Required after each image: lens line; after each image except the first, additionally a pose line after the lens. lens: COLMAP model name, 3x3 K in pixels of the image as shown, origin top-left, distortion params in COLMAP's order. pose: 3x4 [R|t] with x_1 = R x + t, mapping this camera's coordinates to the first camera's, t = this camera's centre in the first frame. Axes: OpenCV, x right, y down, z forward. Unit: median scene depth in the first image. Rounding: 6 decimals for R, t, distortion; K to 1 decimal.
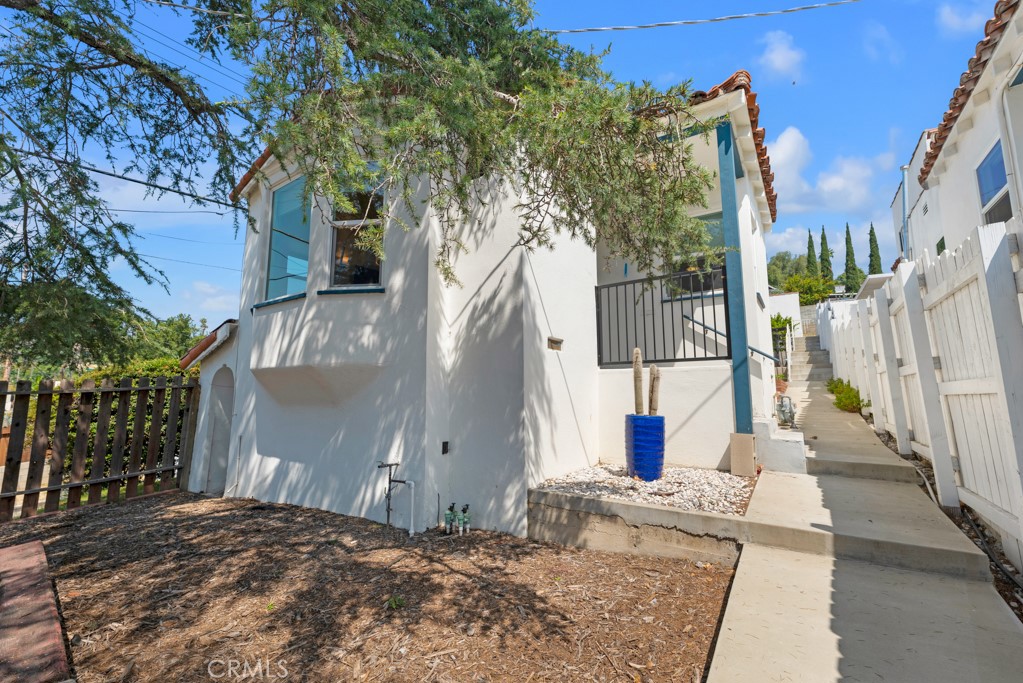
lens RADIAL K [[418.1, 0, 510.0], [0, 418.1, 343.4], [0, 0, 1]] dist [0.000845, 0.000115]
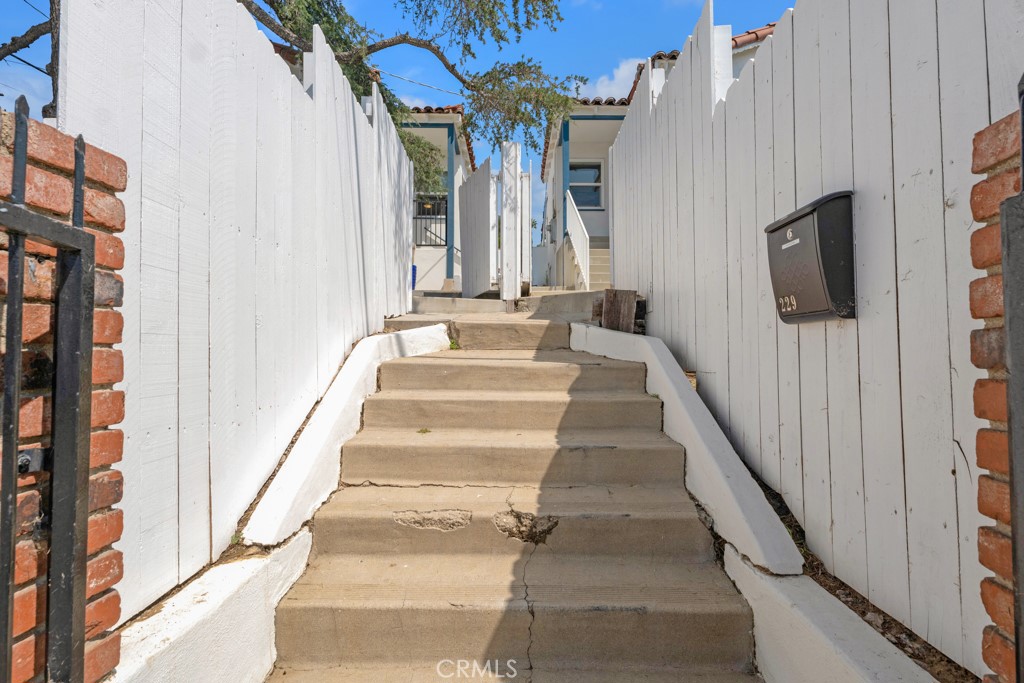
lens RADIAL K [[483.6, 0, 512.0], [0, 483.6, 341.5], [0, 0, 1]] dist [0.001291, 0.000312]
pose [[0.813949, 0.004301, 0.580920, -0.534936], [-0.073472, 0.992705, 0.095594, 0.205434], [-0.576271, -0.120490, 0.808328, -1.052678]]
